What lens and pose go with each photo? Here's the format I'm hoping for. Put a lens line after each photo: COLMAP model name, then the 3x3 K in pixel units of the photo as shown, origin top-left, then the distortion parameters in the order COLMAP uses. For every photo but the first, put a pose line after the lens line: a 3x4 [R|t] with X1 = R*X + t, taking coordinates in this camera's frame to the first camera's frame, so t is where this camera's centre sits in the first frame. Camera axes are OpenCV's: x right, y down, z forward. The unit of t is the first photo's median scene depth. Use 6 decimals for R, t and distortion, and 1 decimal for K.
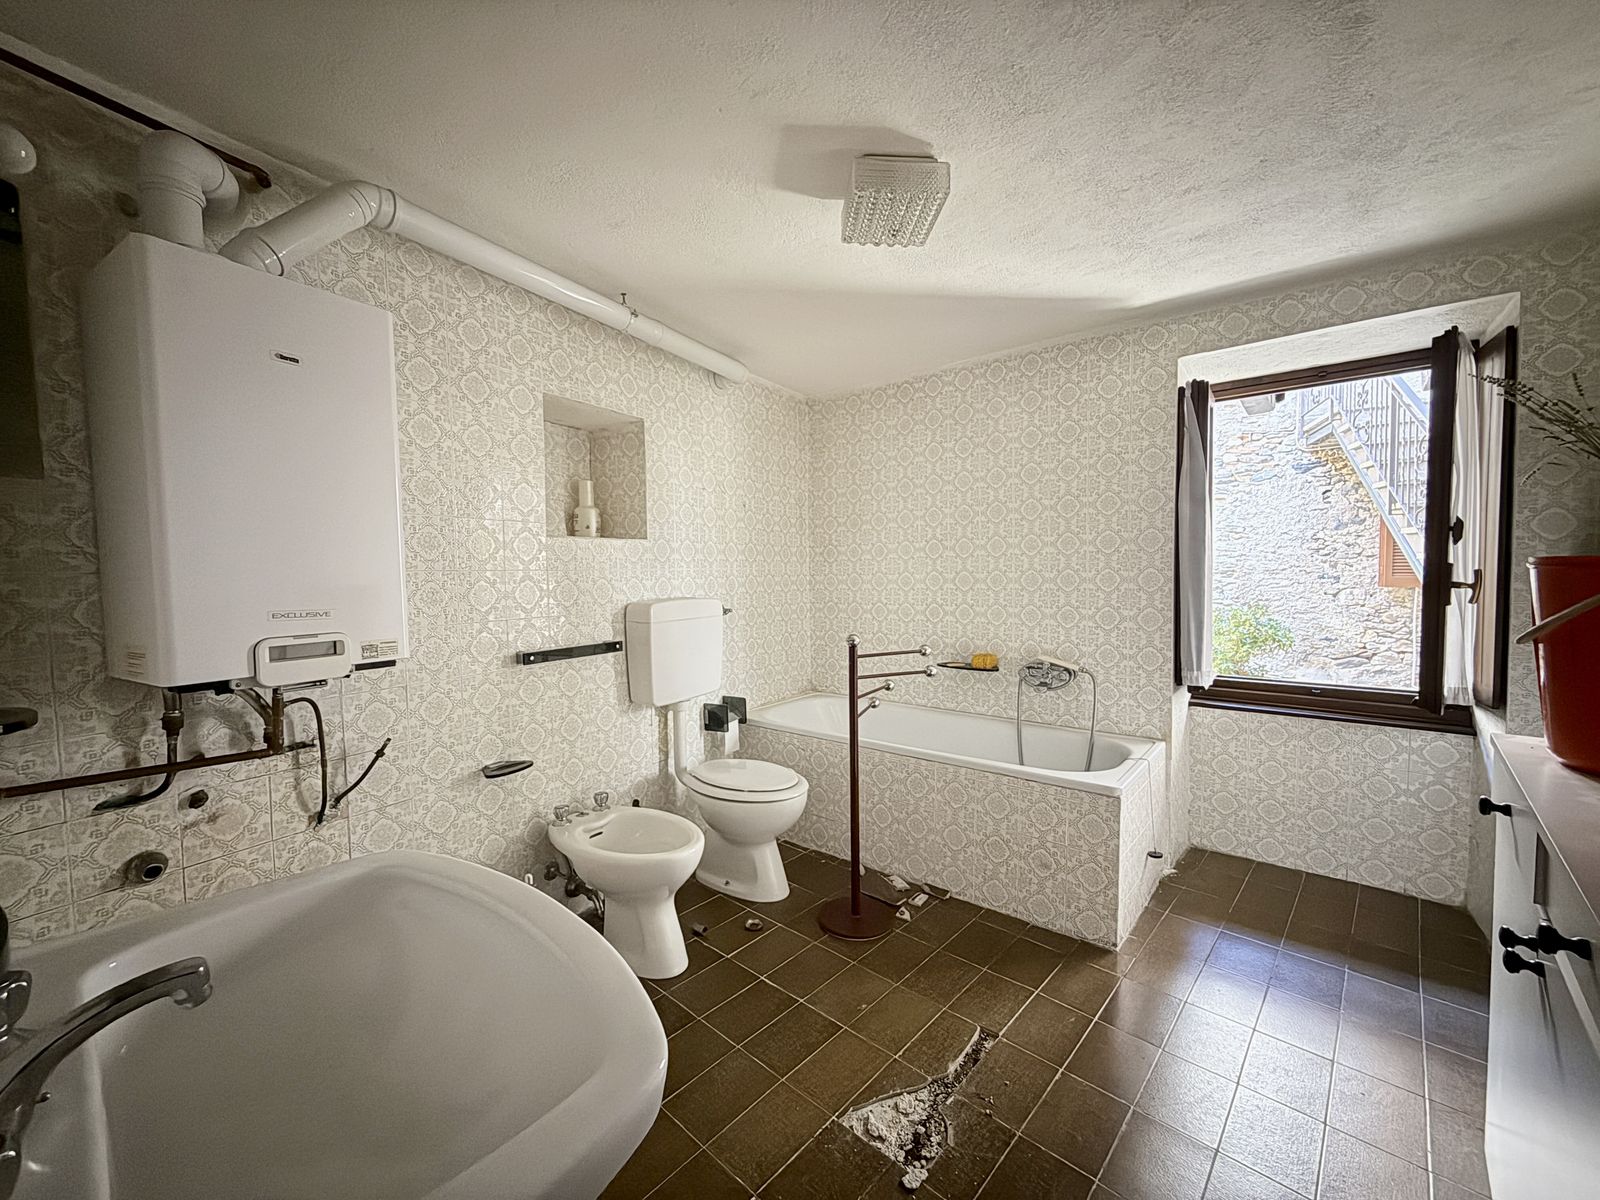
lens RADIAL K [[642.9, 0, 801.1], [0, 642.9, 603.7], [0, 0, 1]] dist [0.000521, -0.000198]
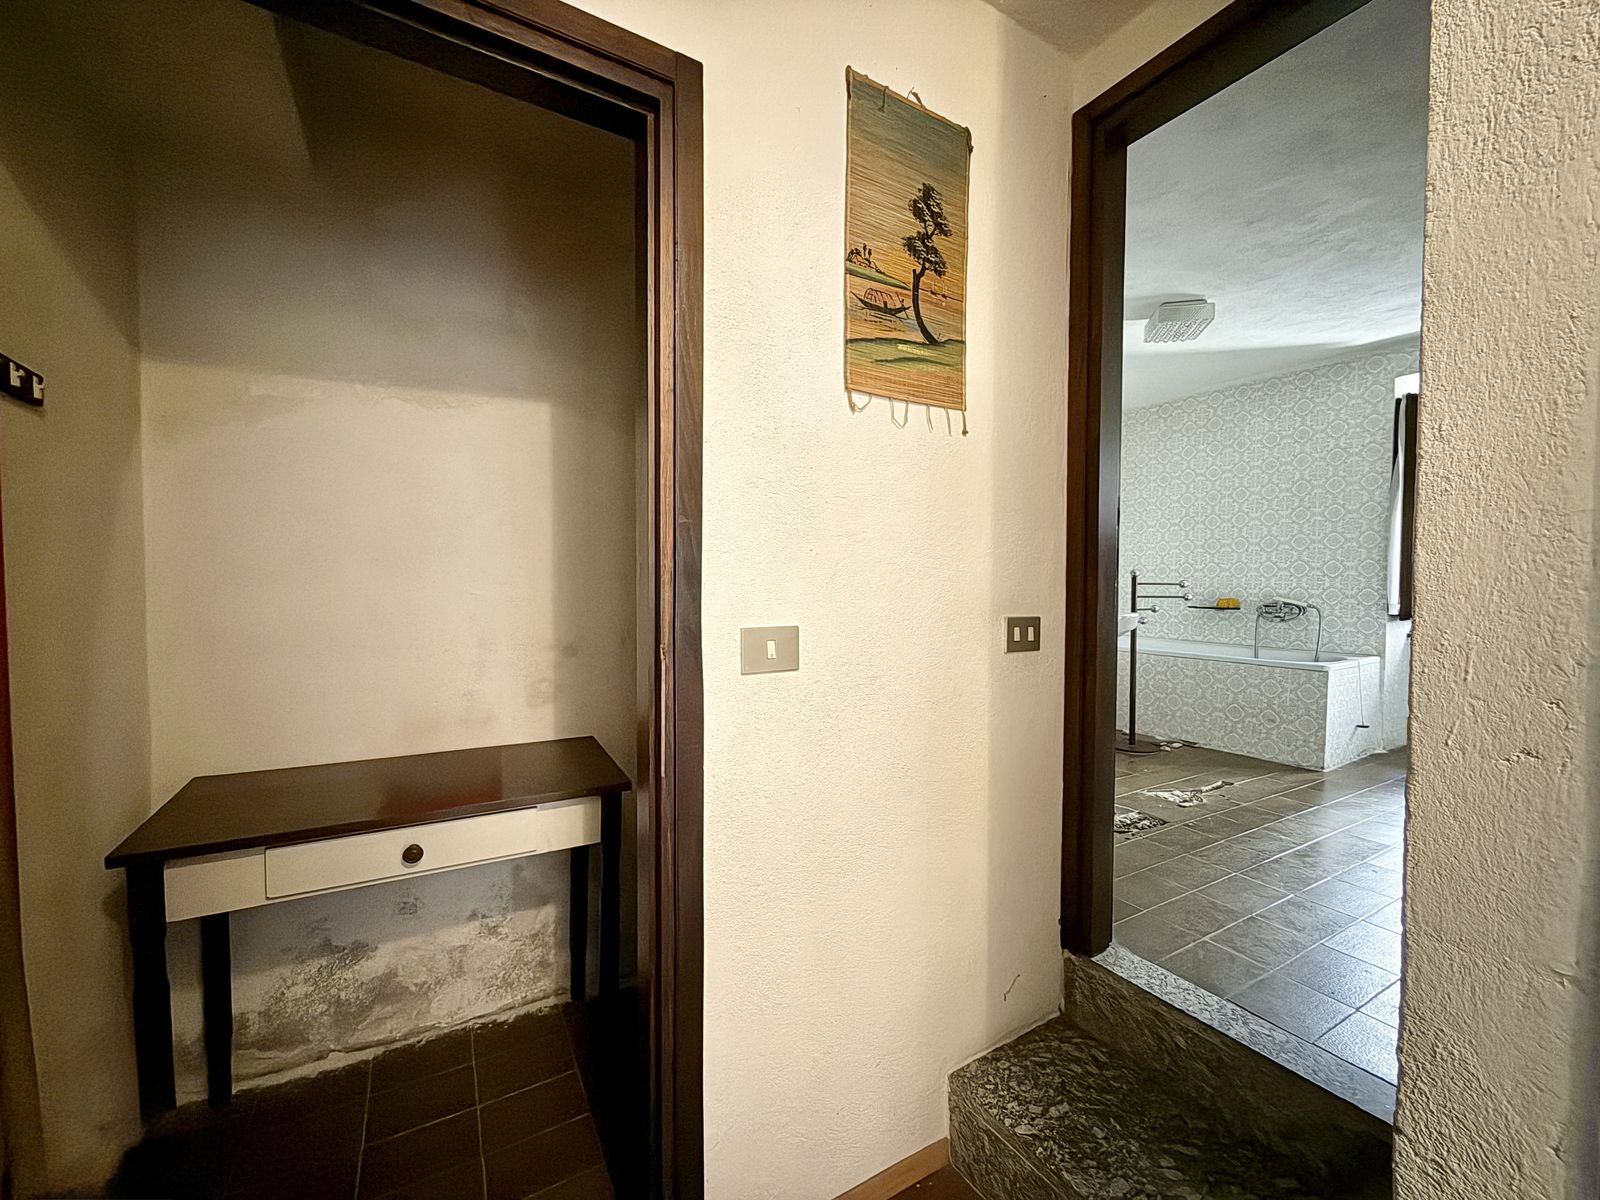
lens RADIAL K [[642.9, 0, 796.4], [0, 642.9, 599.6], [0, 0, 1]] dist [0.000521, -0.000198]
pose [[0.951754, 0.025394, -0.305811, -0.204022], [-0.030307, 0.999476, -0.011326, 0.148550], [0.305363, 0.020048, 0.952025, -0.697438]]
